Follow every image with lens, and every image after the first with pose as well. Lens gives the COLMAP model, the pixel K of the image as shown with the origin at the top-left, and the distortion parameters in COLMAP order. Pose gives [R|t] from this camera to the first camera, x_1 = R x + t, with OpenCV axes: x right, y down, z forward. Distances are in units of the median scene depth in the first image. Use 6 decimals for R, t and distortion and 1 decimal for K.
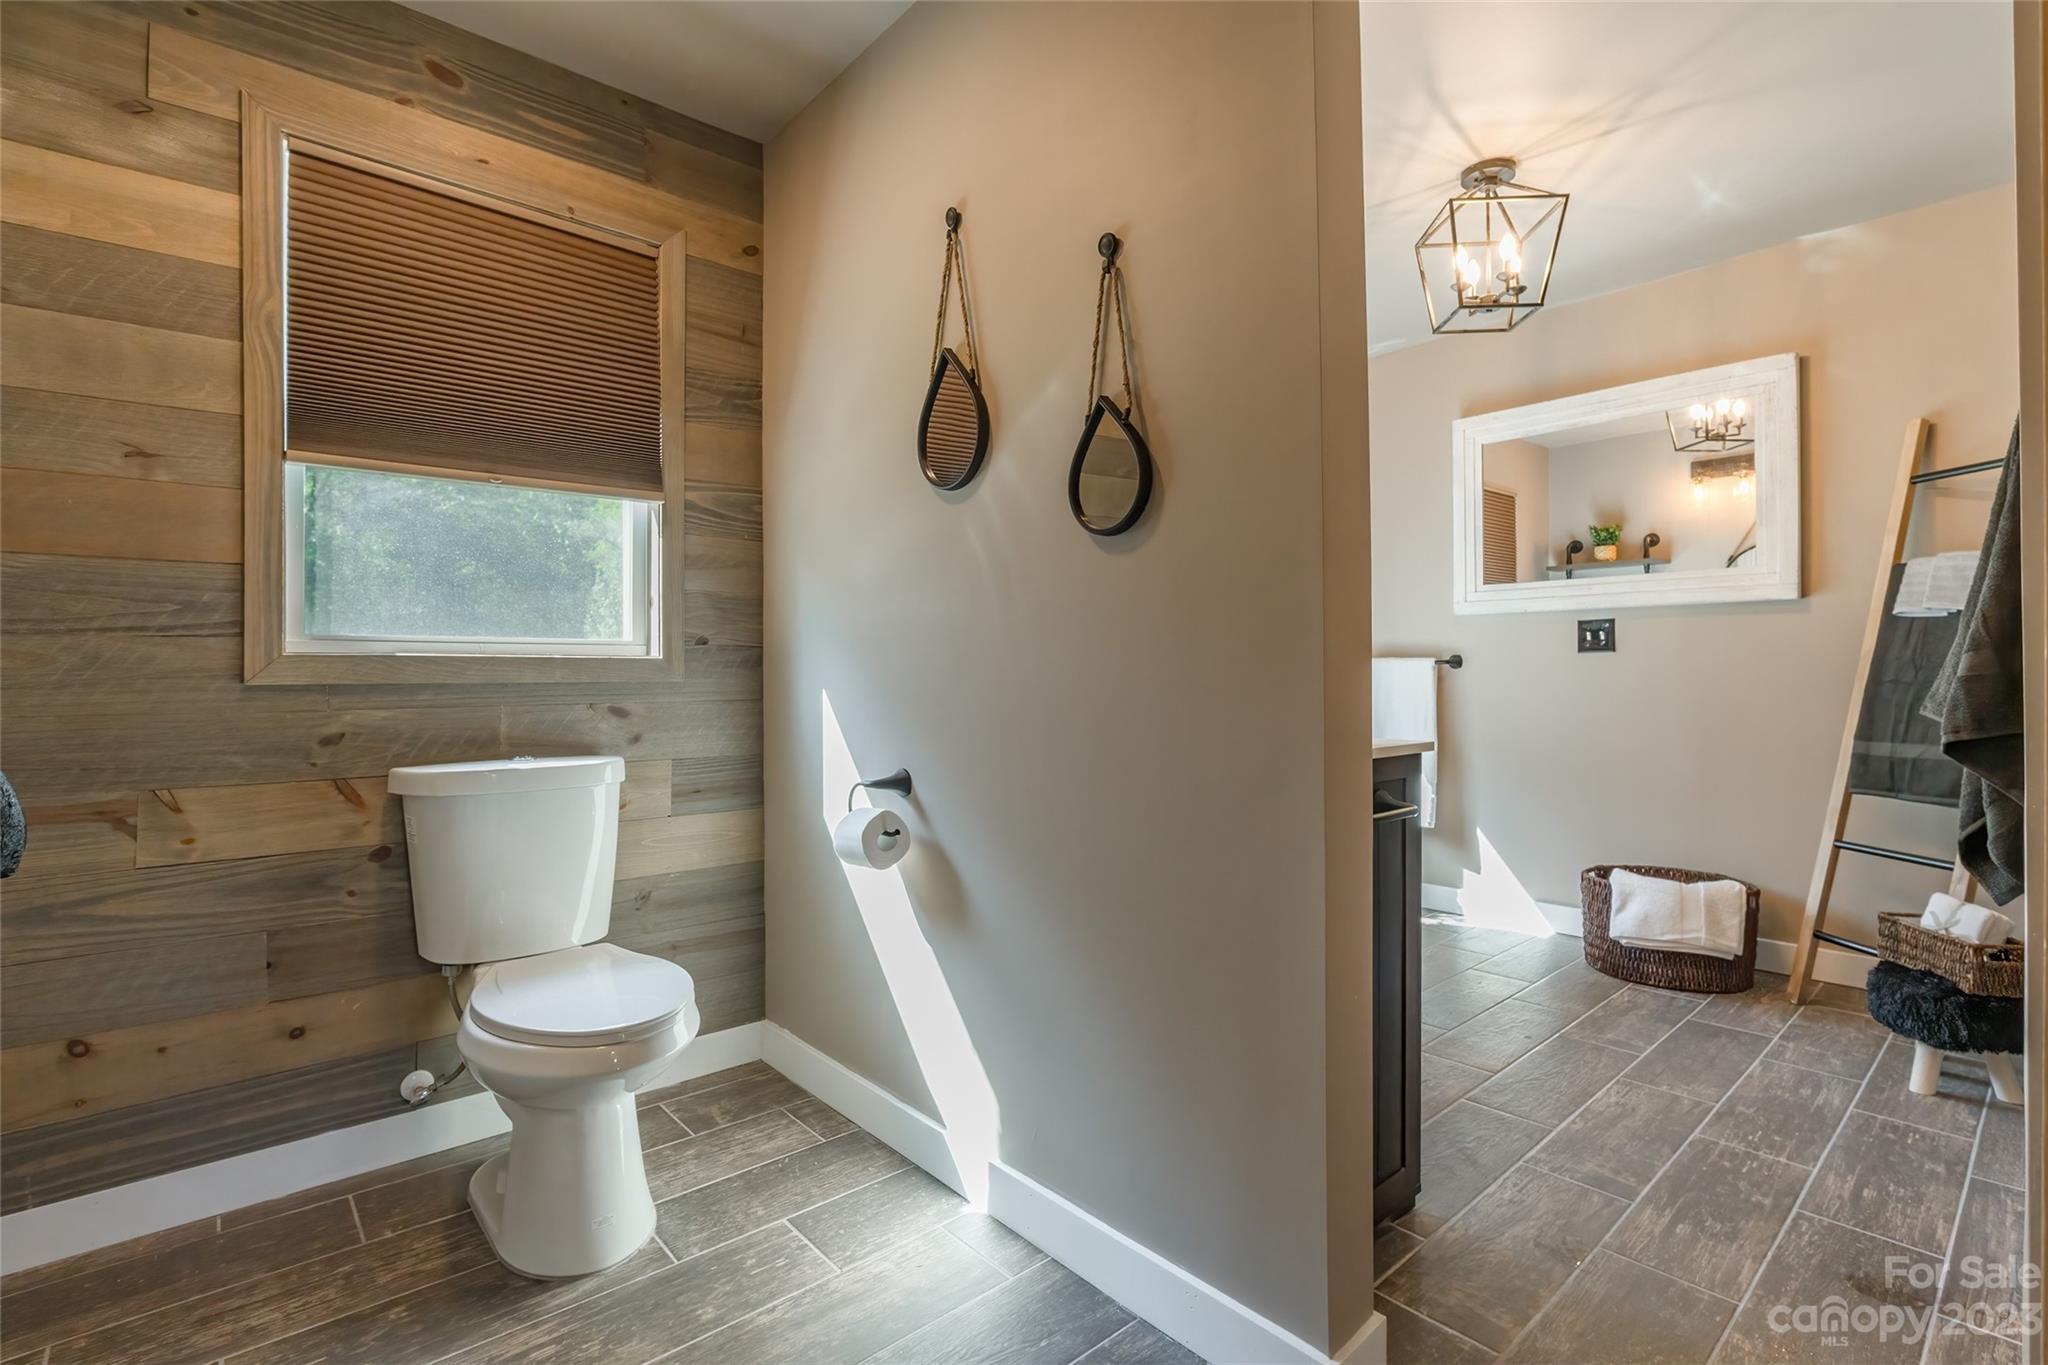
lens RADIAL K [[948.5, 0, 1023.9], [0, 948.5, 660.6], [0, 0, 1]] dist [-0.003505, -0.001070]
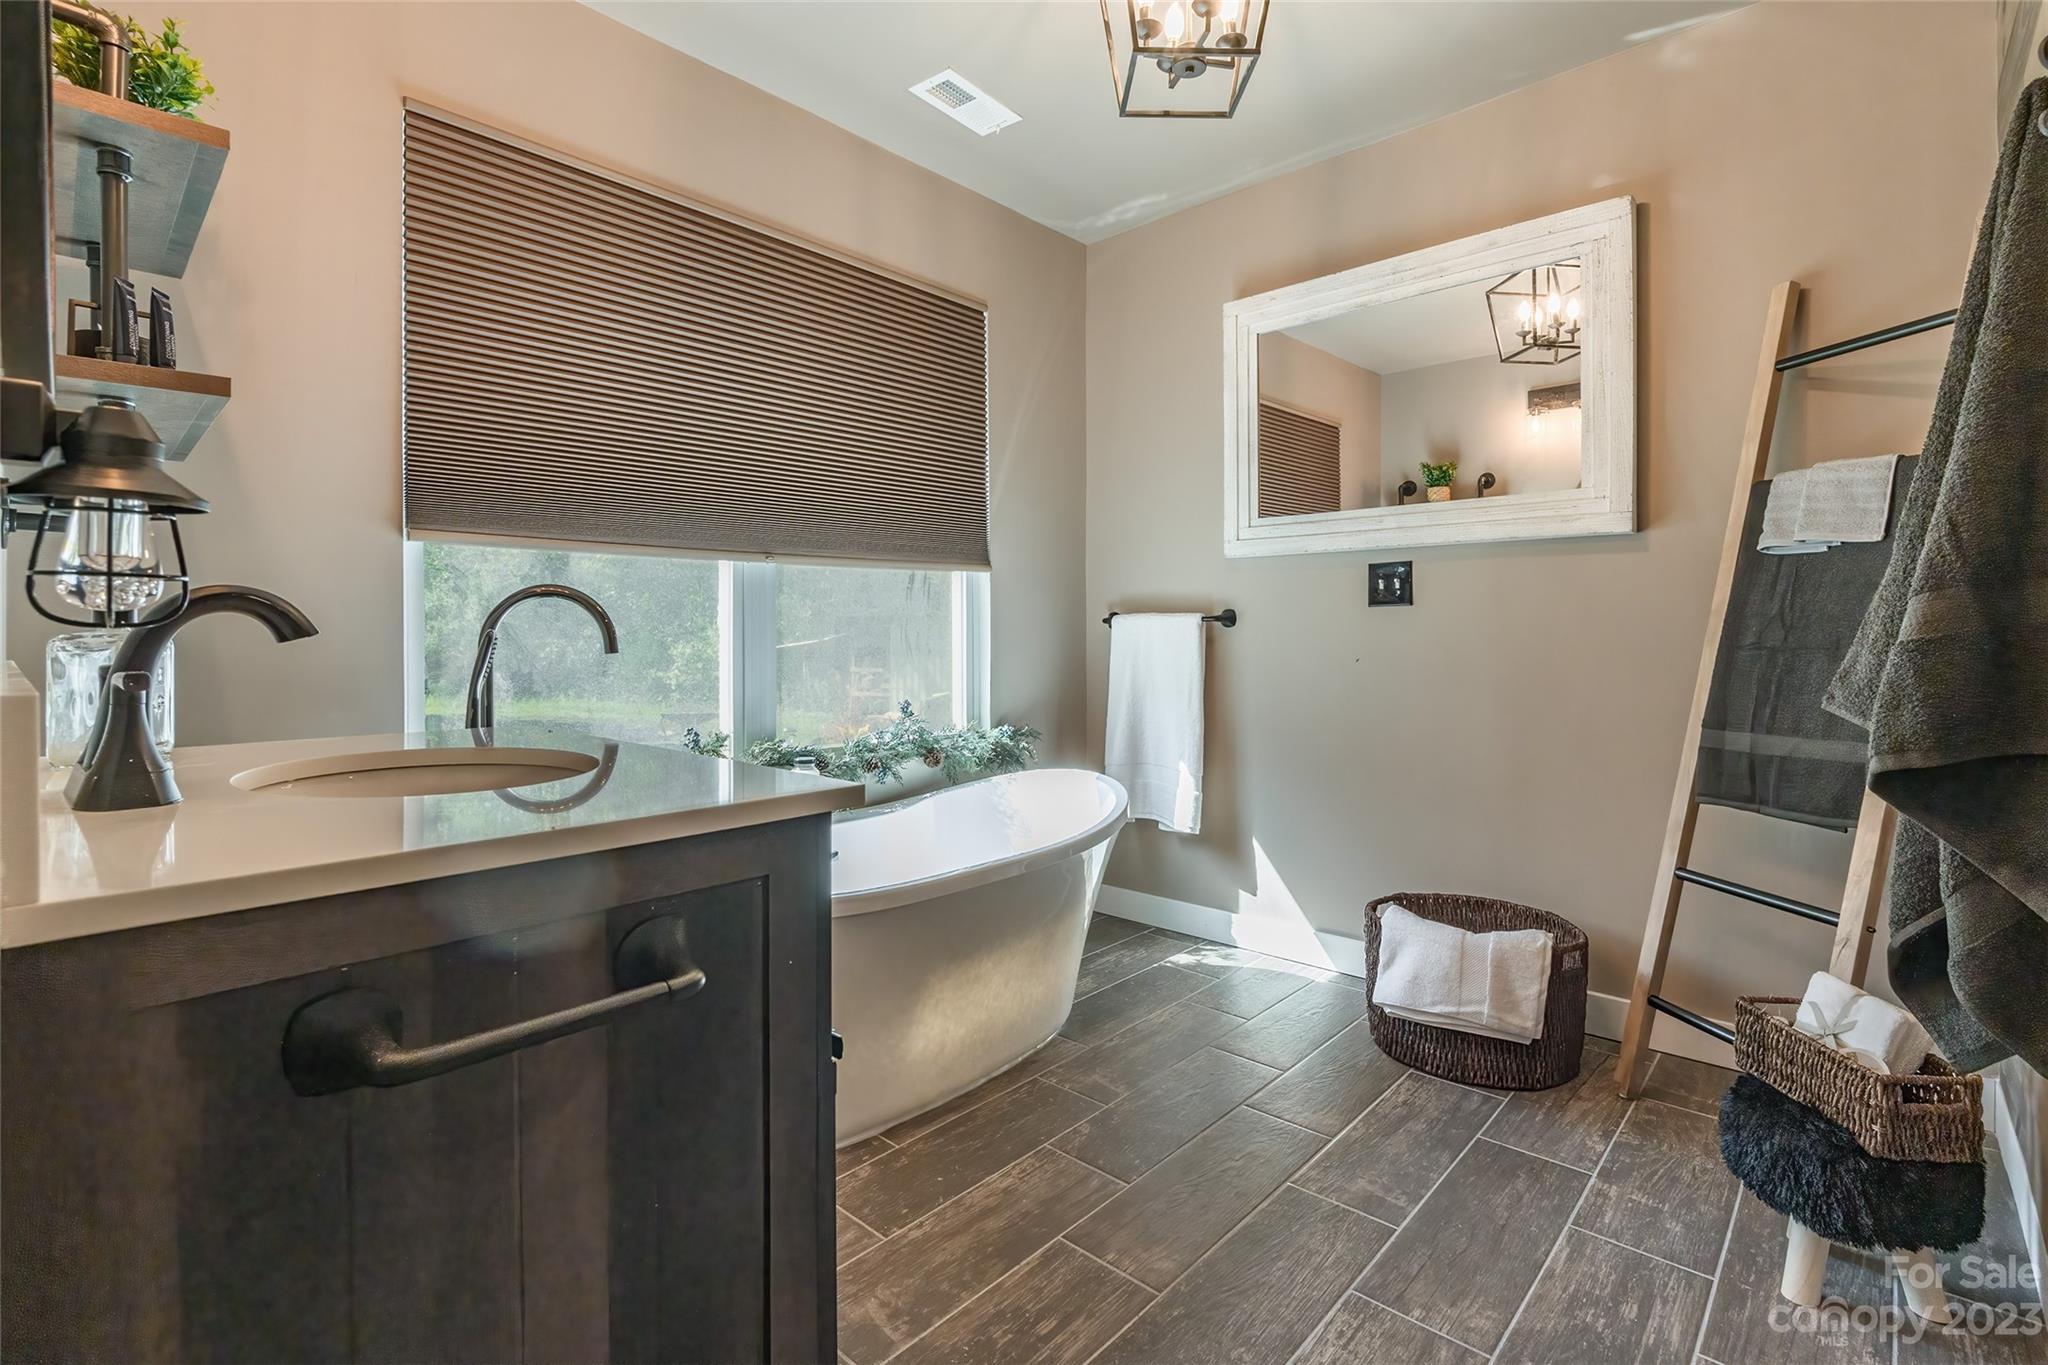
lens RADIAL K [[961.7, 0, 1030.1], [0, 961.7, 627.1], [0, 0, 1]] dist [-0.009627, 0.000957]
pose [[0.993454, 0.000679, 0.114234, 0.295359], [-0.001580, 0.999968, 0.007797, 0.003642], [-0.114225, -0.007927, 0.993423, 0.345364]]
